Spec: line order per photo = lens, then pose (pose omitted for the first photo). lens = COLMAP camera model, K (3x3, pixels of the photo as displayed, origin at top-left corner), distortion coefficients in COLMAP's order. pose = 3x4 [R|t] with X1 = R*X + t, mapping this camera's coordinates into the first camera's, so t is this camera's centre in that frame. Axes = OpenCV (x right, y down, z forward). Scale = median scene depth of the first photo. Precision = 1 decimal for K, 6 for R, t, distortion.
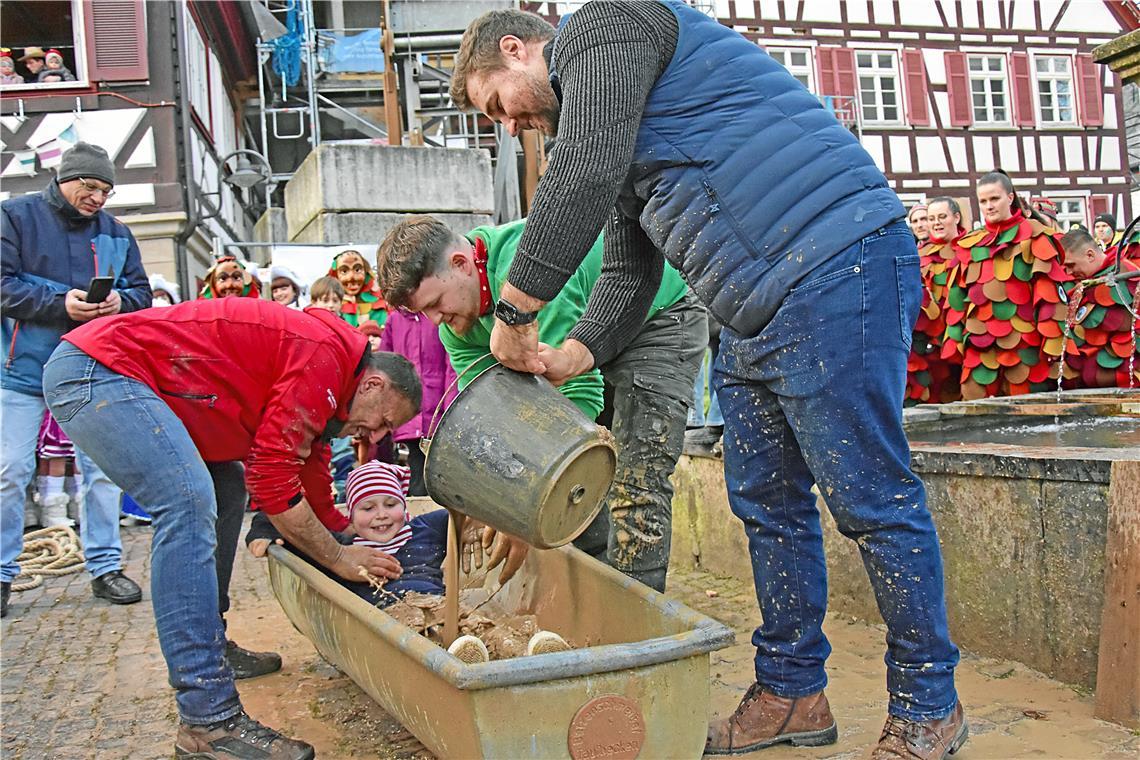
lens RADIAL K [[1011.2, 0, 582.0], [0, 1011.2, 360.4], [0, 0, 1]] dist [-0.068255, 0.029278]
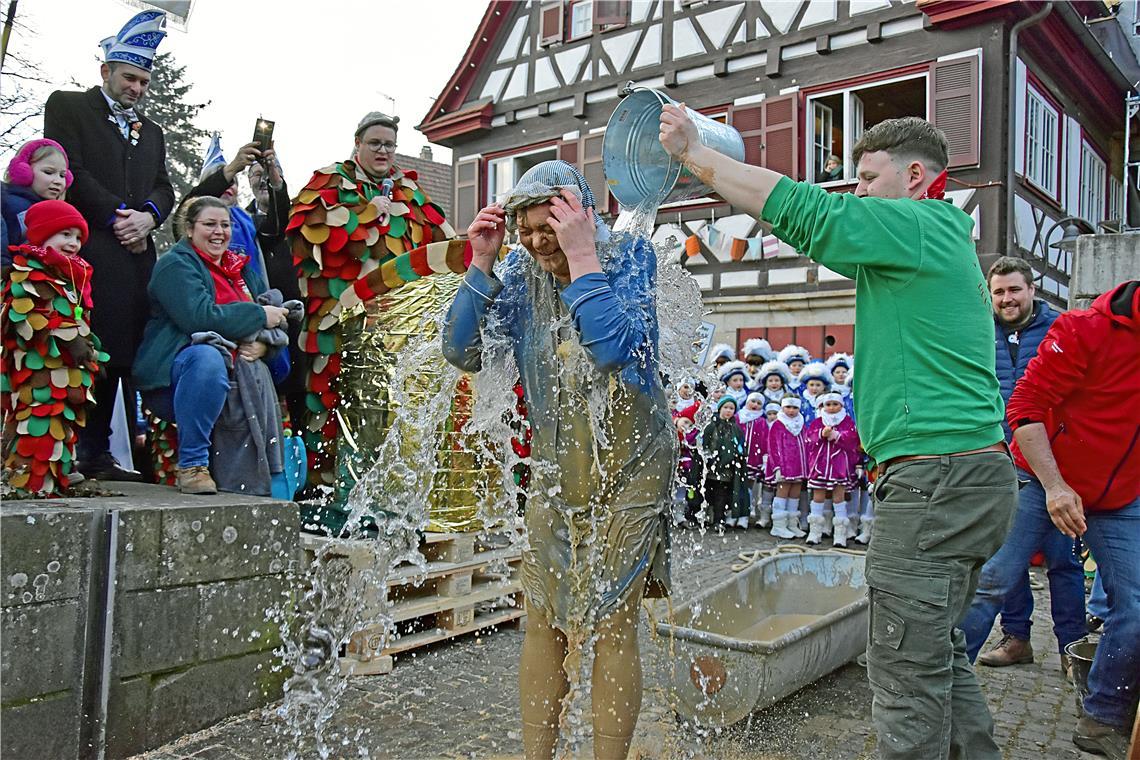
lens RADIAL K [[985.2, 0, 570.2], [0, 985.2, 369.4], [0, 0, 1]] dist [-0.131725, 0.130914]
pose [[0.635872, 0.074495, -0.768191, 0.136926], [-0.087304, 0.995885, 0.024309, -0.031410], [0.766841, 0.051609, 0.639759, -0.062646]]
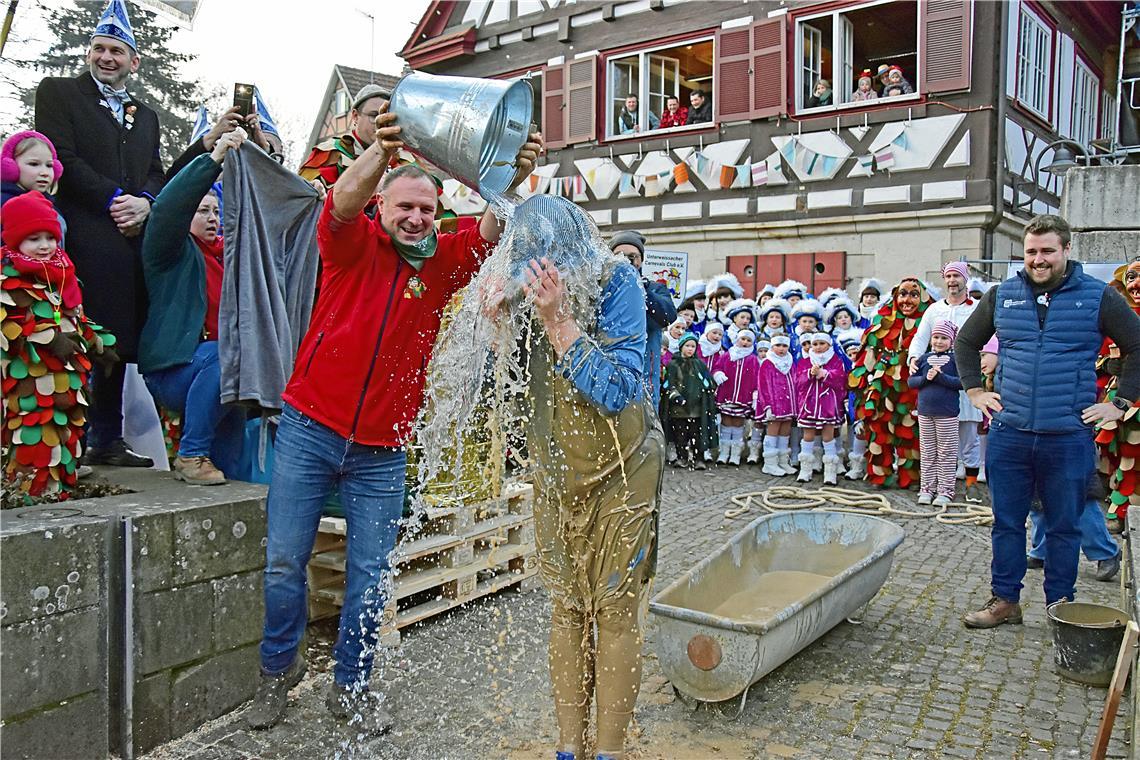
lens RADIAL K [[985.2, 0, 569.9], [0, 985.2, 375.4], [0, 0, 1]] dist [-0.131725, 0.130914]
pose [[0.645796, 0.128877, -0.752555, 0.137319], [-0.067527, 0.991430, 0.111837, -0.048238], [0.760518, -0.021406, 0.648964, -0.066800]]
